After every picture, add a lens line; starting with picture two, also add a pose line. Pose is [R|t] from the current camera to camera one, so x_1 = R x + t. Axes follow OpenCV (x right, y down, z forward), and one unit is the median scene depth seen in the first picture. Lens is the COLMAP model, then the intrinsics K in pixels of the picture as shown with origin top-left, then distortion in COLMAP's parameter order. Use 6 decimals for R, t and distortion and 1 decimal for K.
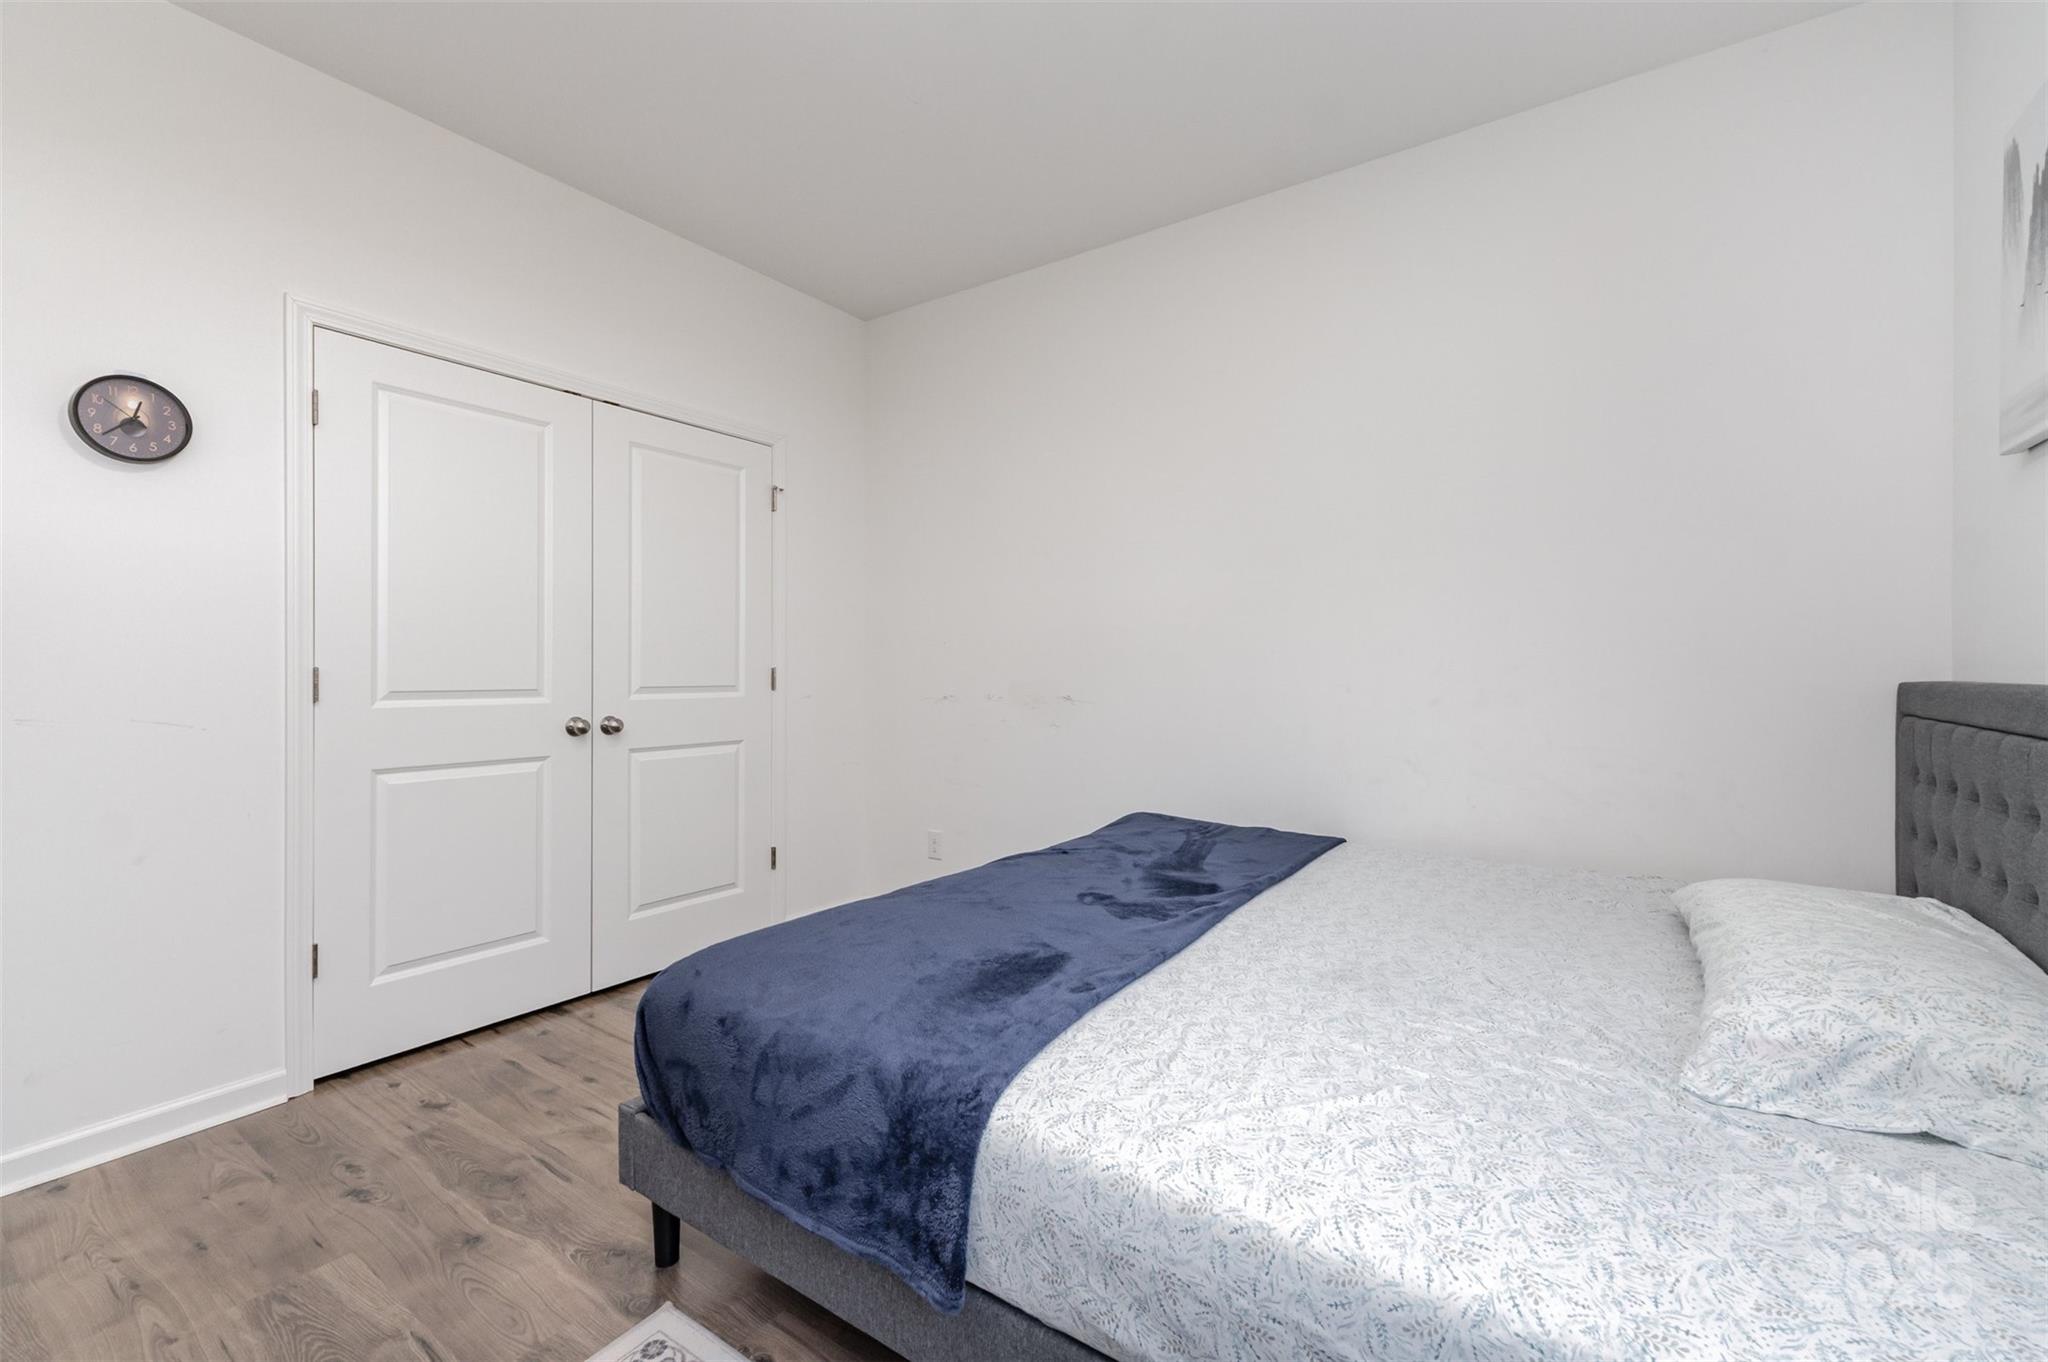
lens RADIAL K [[862.8, 0, 1019.0], [0, 862.8, 664.2], [0, 0, 1]] dist [0.003884, 0.000272]
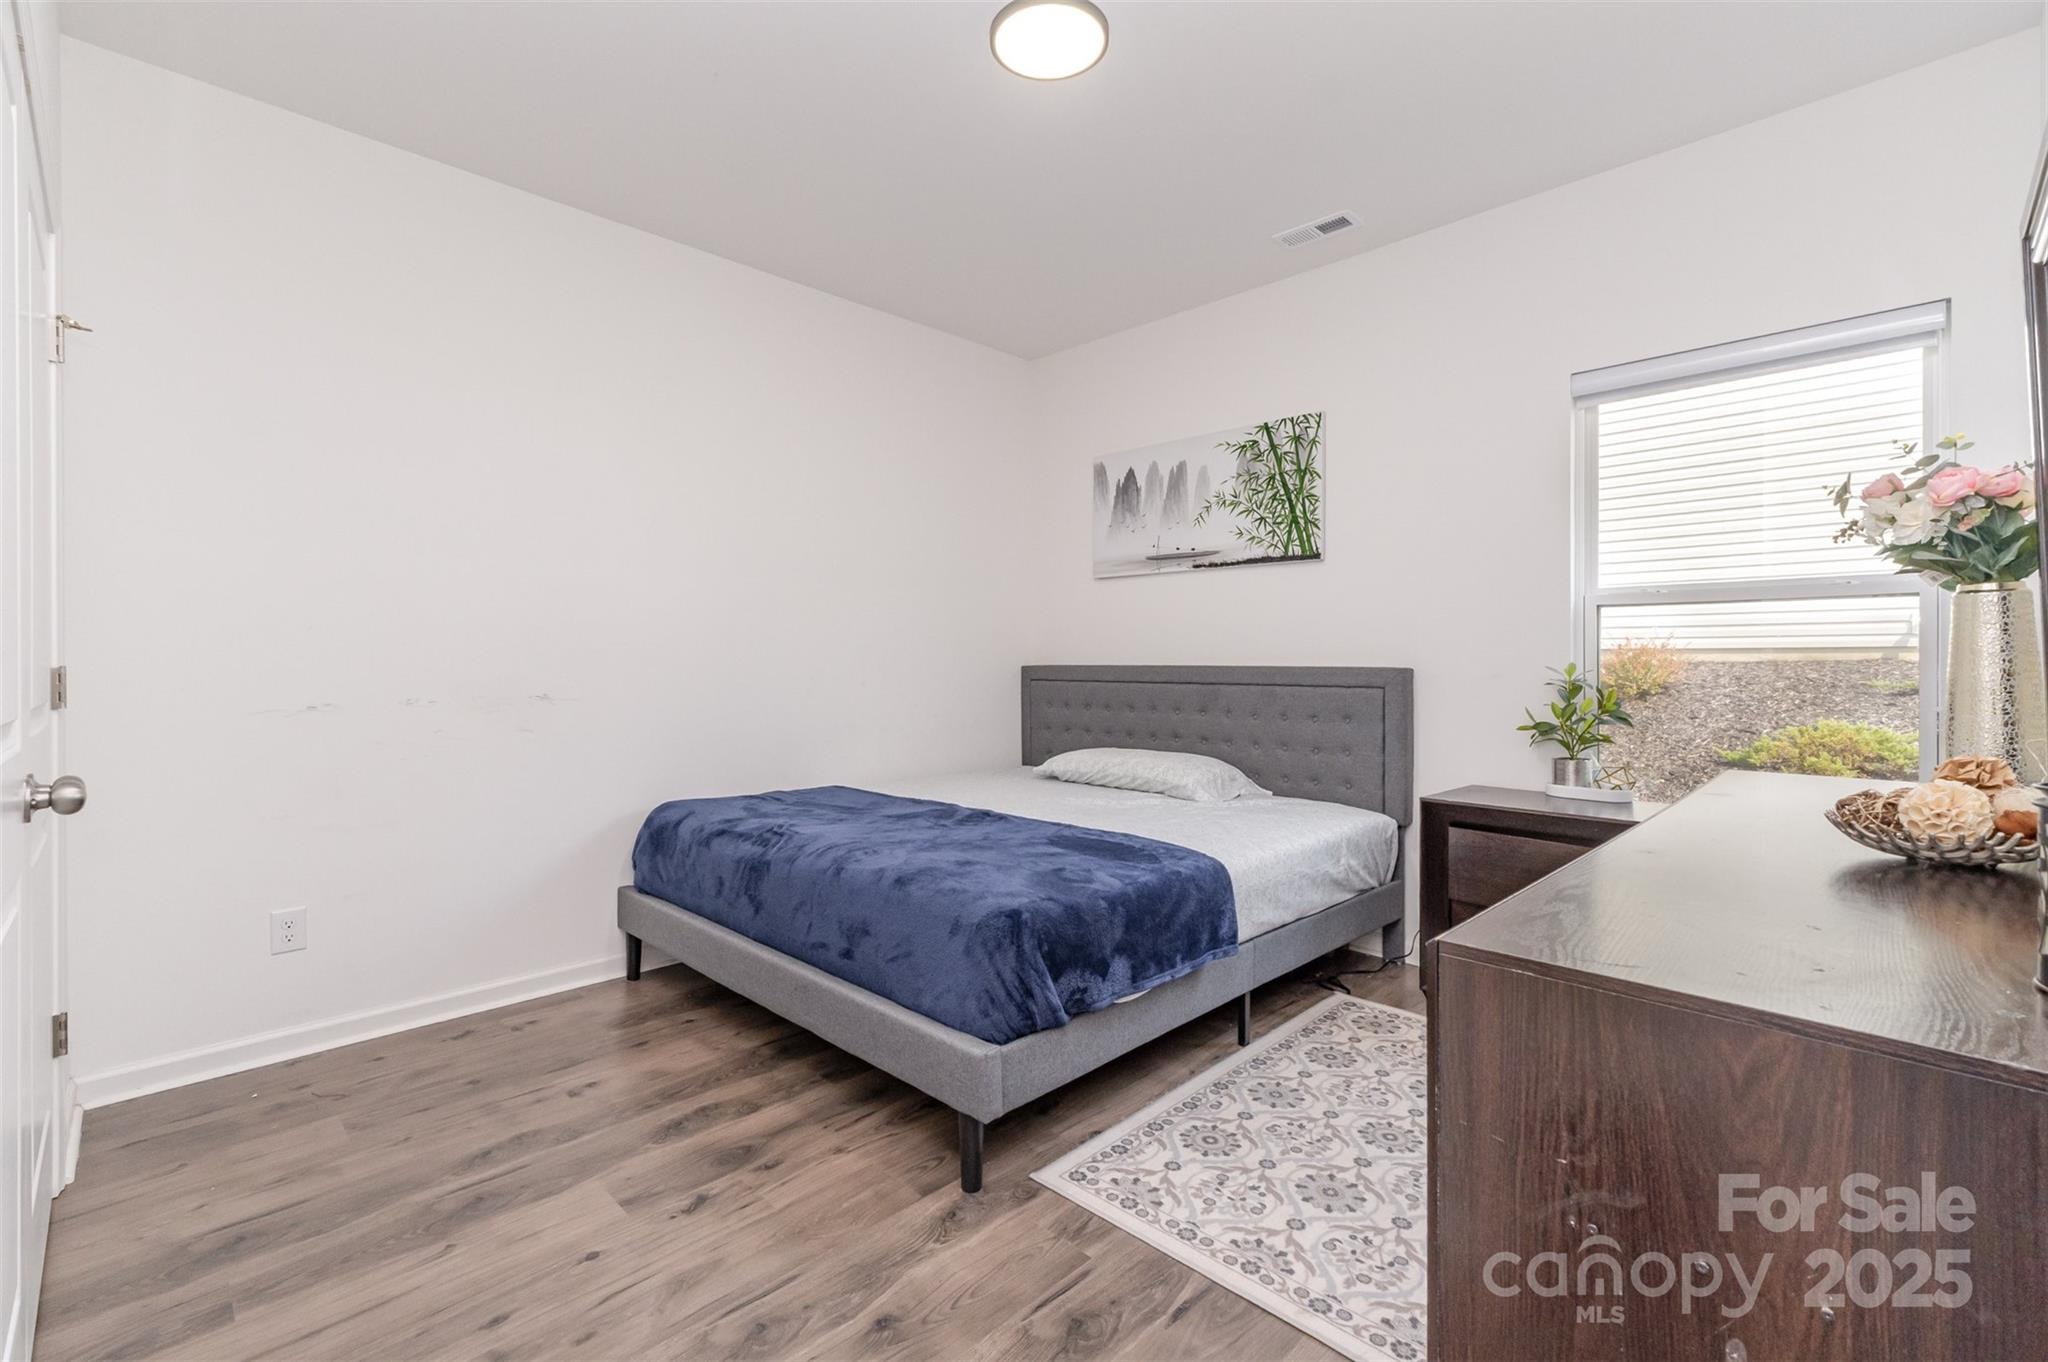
lens RADIAL K [[862.8, 0, 1019.0], [0, 862.8, 664.2], [0, 0, 1]] dist [0.003884, 0.000272]
pose [[0.189164, -0.011988, 0.981872, -1.209348], [0.001812, 0.999928, 0.011859, -0.006931], [-0.981944, -0.000464, 0.189172, 0.584855]]
